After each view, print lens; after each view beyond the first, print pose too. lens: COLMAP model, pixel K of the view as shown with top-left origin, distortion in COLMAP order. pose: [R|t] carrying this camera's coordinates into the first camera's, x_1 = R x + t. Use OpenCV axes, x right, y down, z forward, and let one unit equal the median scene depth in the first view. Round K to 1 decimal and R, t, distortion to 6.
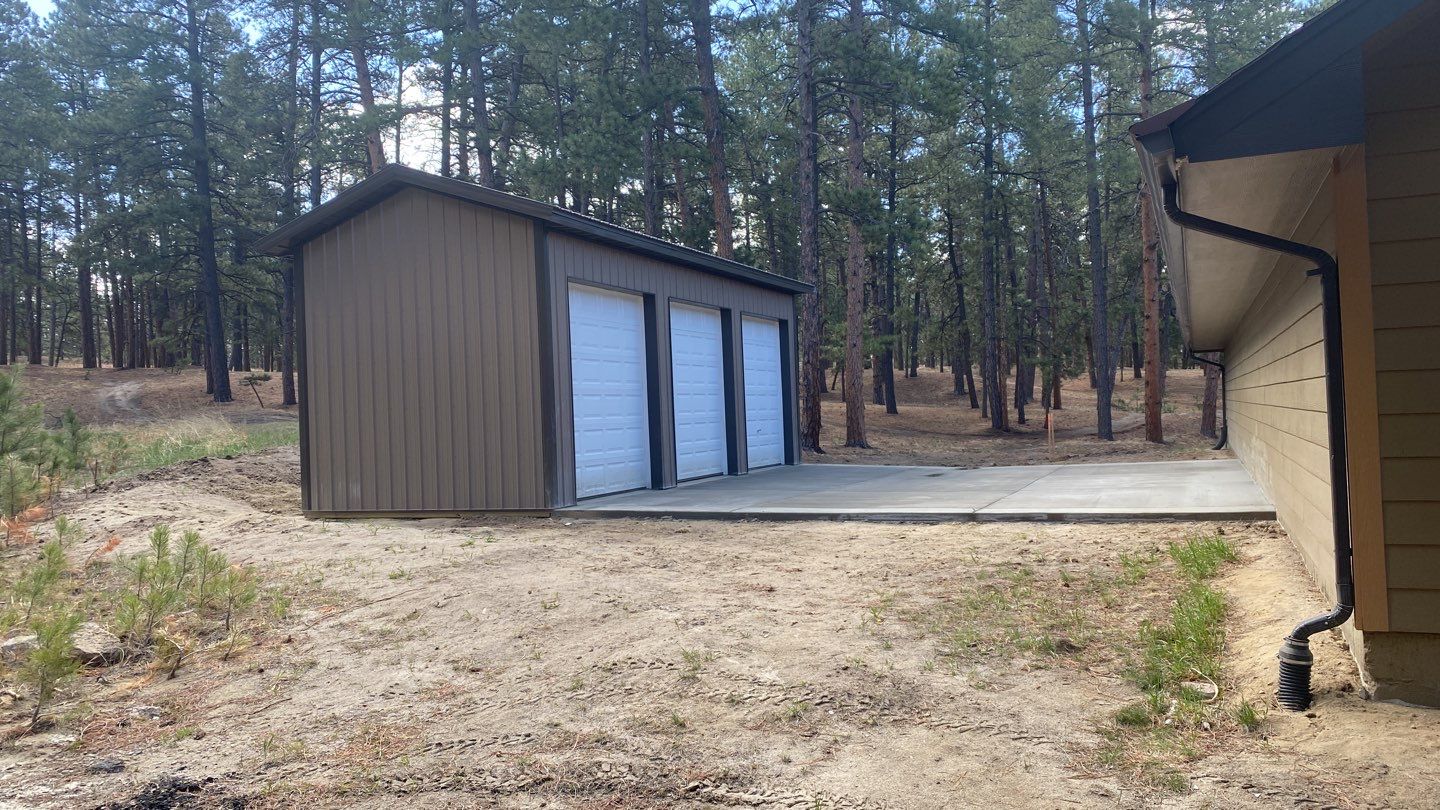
lens RADIAL K [[1149.6, 0, 720.0], [0, 1149.6, 405.0], [0, 0, 1]] dist [-0.004001, -0.005943]
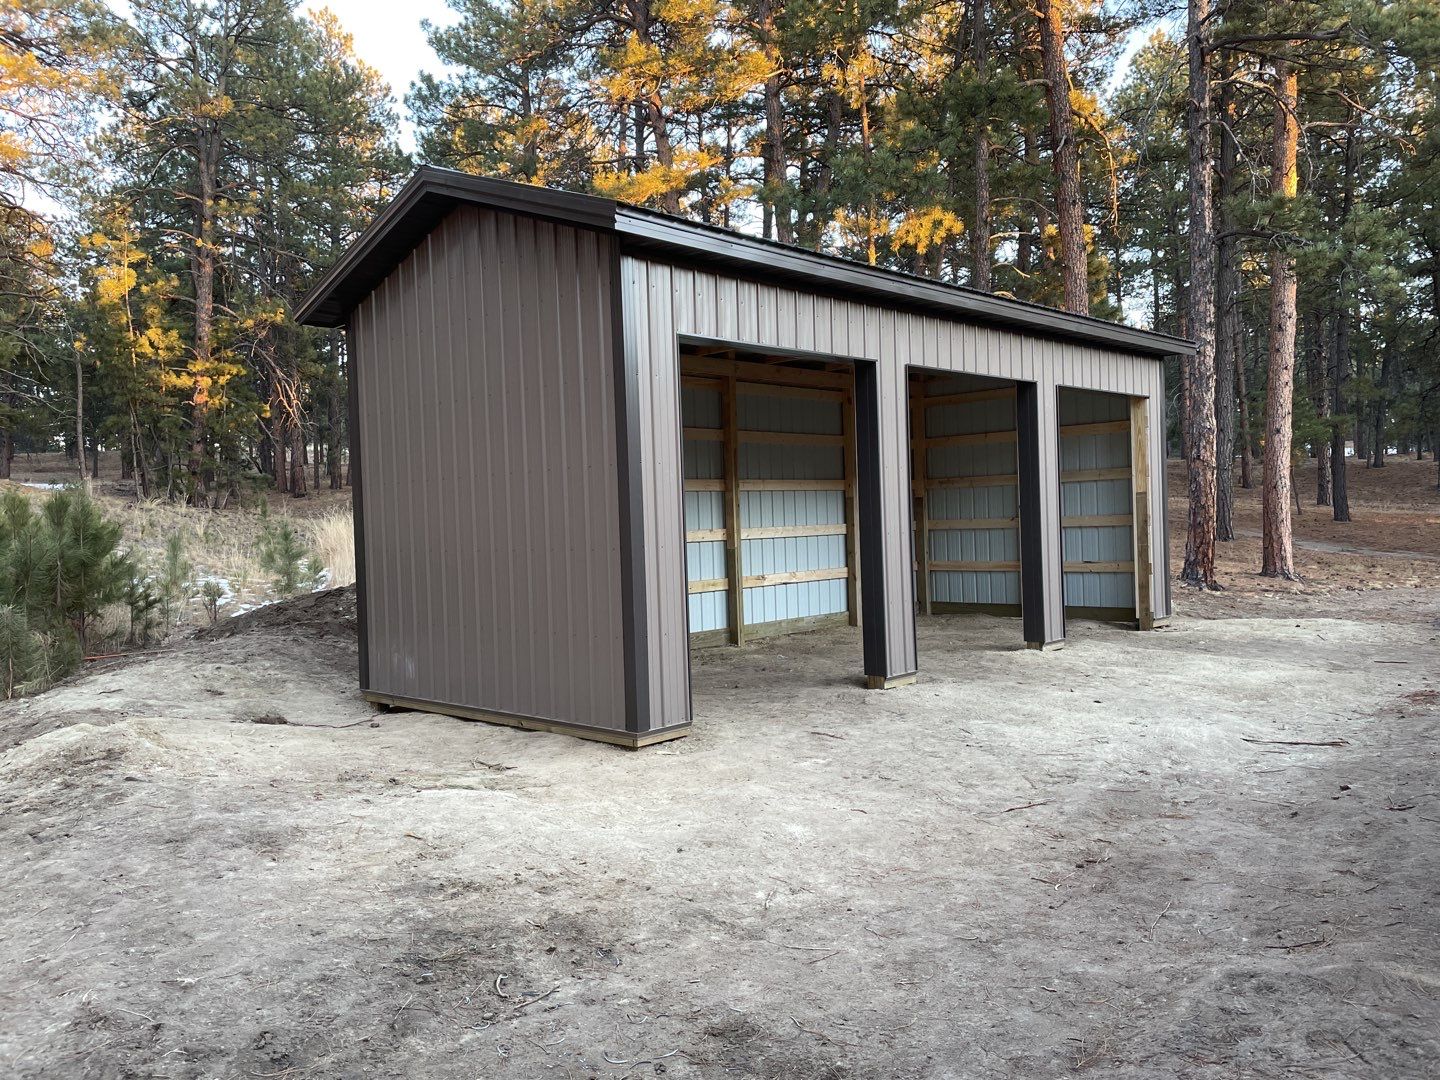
lens RADIAL K [[994.5, 0, 720.0], [0, 994.5, 540.0], [0, 0, 1]] dist [-0.001922, -0.000654]
pose [[0.914855, 0.022131, -0.403175, 0.061571], [0.000339, 0.998454, 0.055577, -0.023554], [0.403782, -0.050982, 0.913434, 0.366129]]
